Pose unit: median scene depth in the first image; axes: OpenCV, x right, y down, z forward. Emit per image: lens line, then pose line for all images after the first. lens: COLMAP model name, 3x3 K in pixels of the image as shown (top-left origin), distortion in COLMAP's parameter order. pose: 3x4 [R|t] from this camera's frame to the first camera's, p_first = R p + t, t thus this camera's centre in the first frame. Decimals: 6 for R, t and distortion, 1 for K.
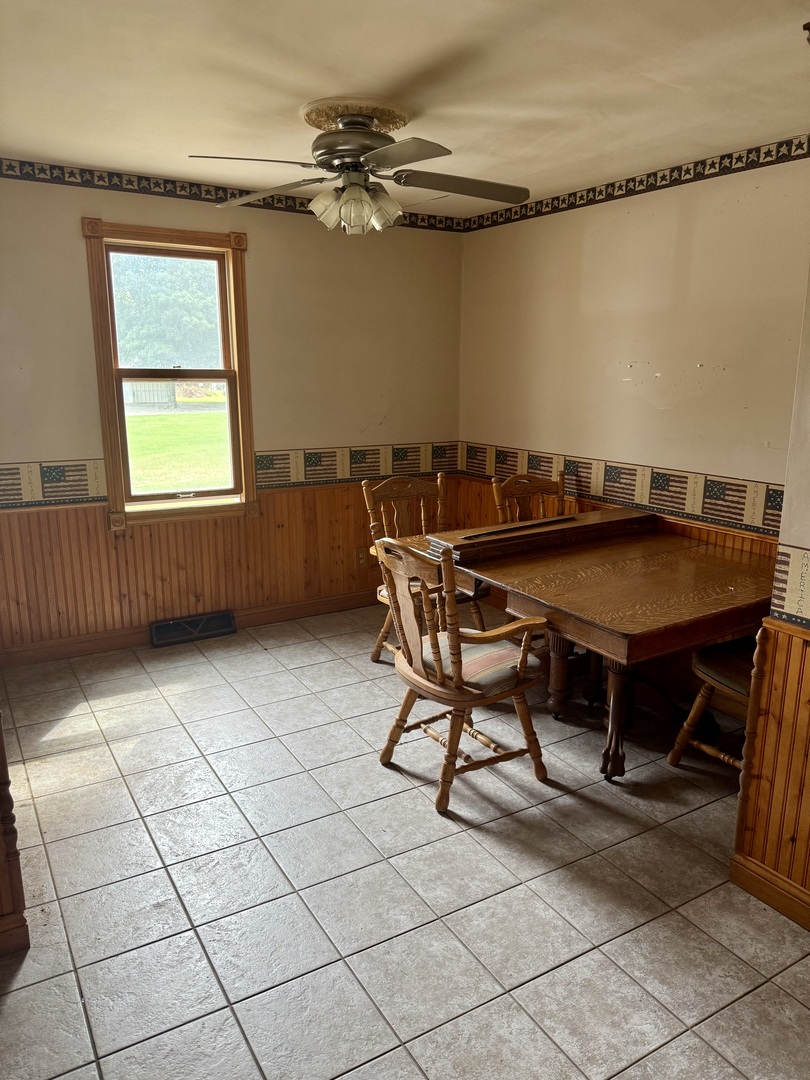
lens RADIAL K [[760.3, 0, 402.3], [0, 760.3, 533.2], [0, 0, 1]] dist [0.035644, -0.040341]
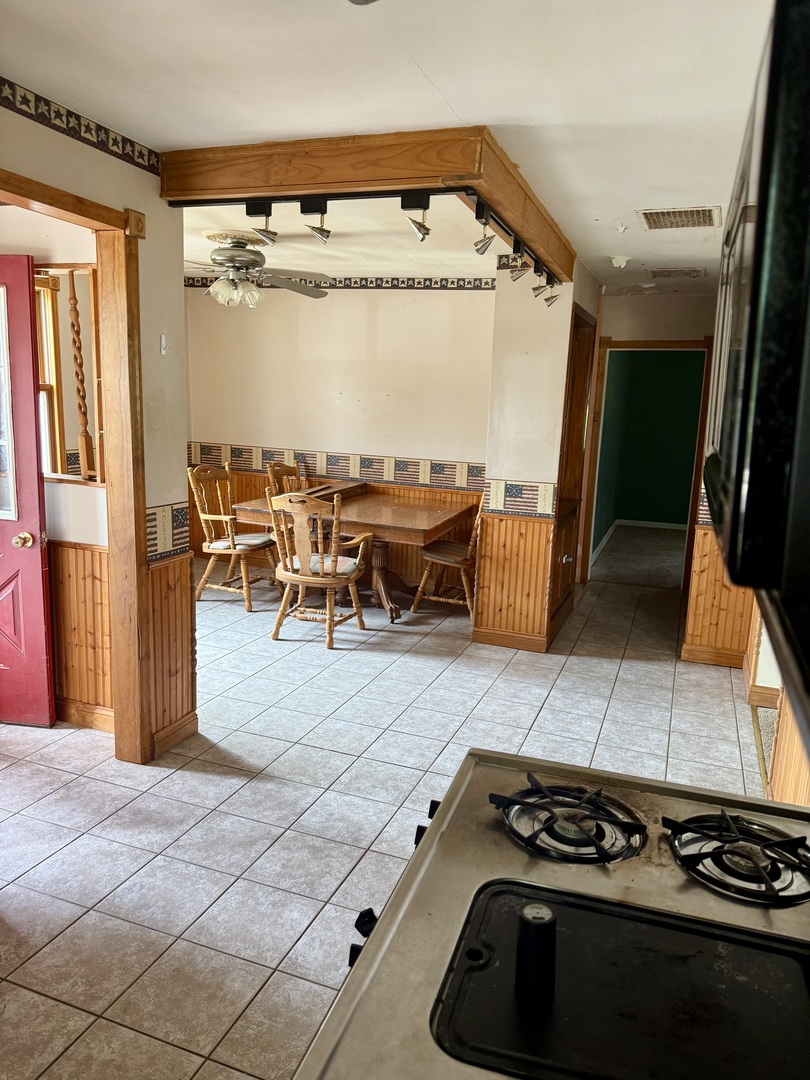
lens RADIAL K [[760.3, 0, 401.0], [0, 760.3, 542.4], [0, 0, 1]] dist [0.035644, -0.040341]
pose [[0.784848, -0.092620, 0.612727, -0.798156], [0.096961, 0.994943, 0.026197, 0.086197], [-0.612055, 0.038850, 0.789860, -0.443068]]
